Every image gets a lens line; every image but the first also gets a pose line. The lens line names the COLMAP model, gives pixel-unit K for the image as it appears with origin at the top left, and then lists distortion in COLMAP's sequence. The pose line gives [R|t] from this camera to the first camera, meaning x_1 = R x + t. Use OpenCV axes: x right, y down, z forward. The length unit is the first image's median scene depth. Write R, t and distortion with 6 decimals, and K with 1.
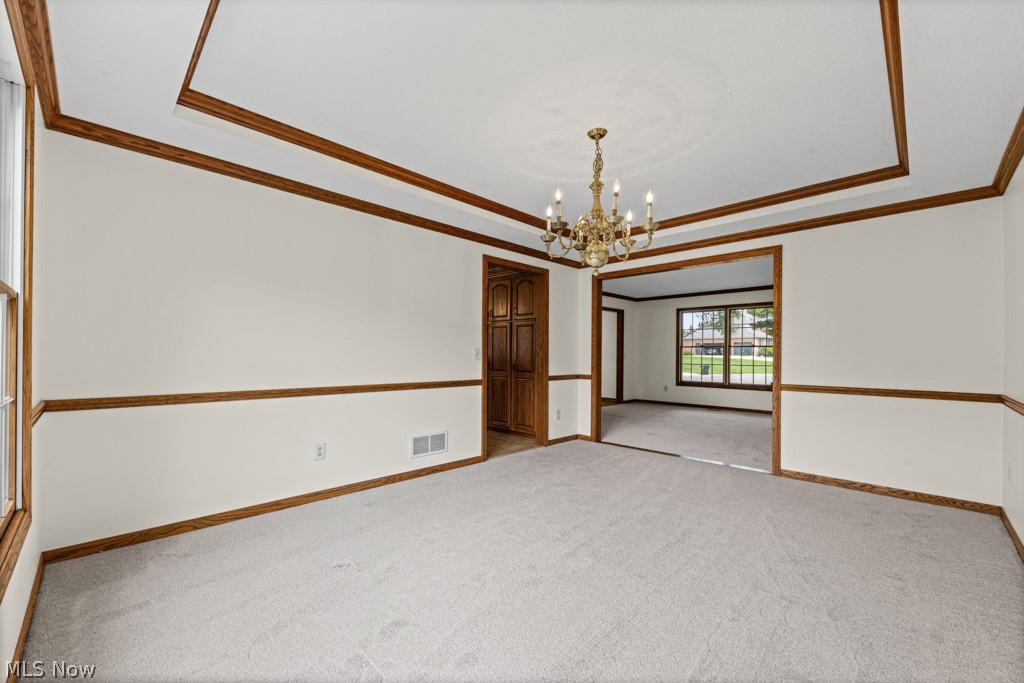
lens RADIAL K [[409.5, 0, 518.8], [0, 409.5, 349.5], [0, 0, 1]] dist [0.010379, -0.003492]
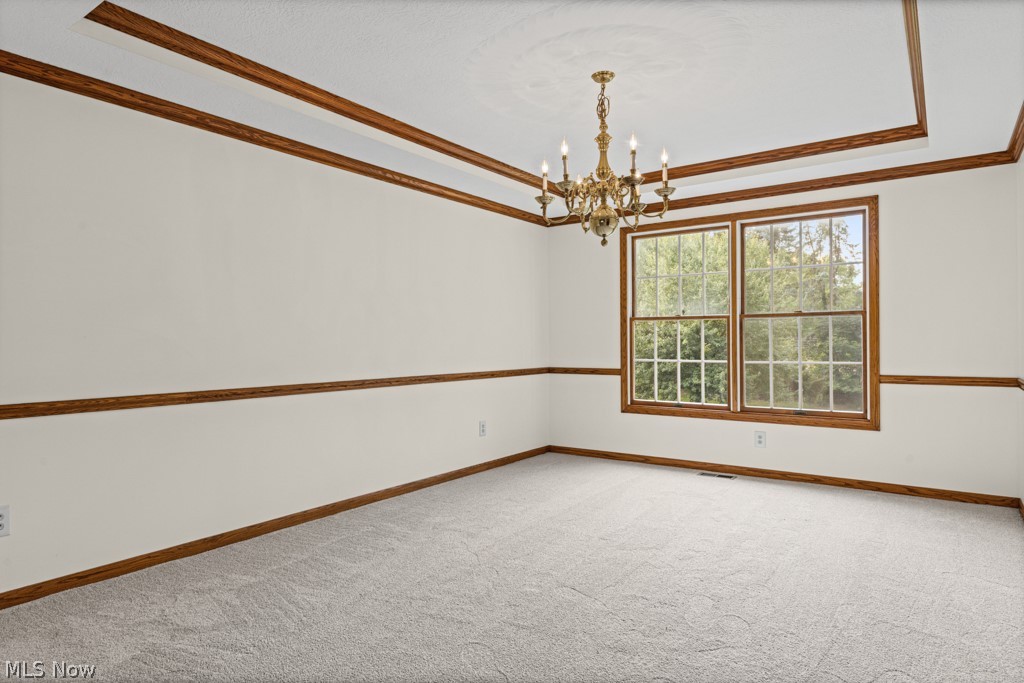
lens RADIAL K [[613.2, 0, 511.2], [0, 613.2, 333.6], [0, 0, 1]] dist [0.003836, -0.002890]
pose [[0.986908, -0.011107, 0.160901, -0.195641], [0.011084, 0.999938, 0.001043, -0.004442], [-0.160903, 0.000754, 0.986970, -0.201374]]
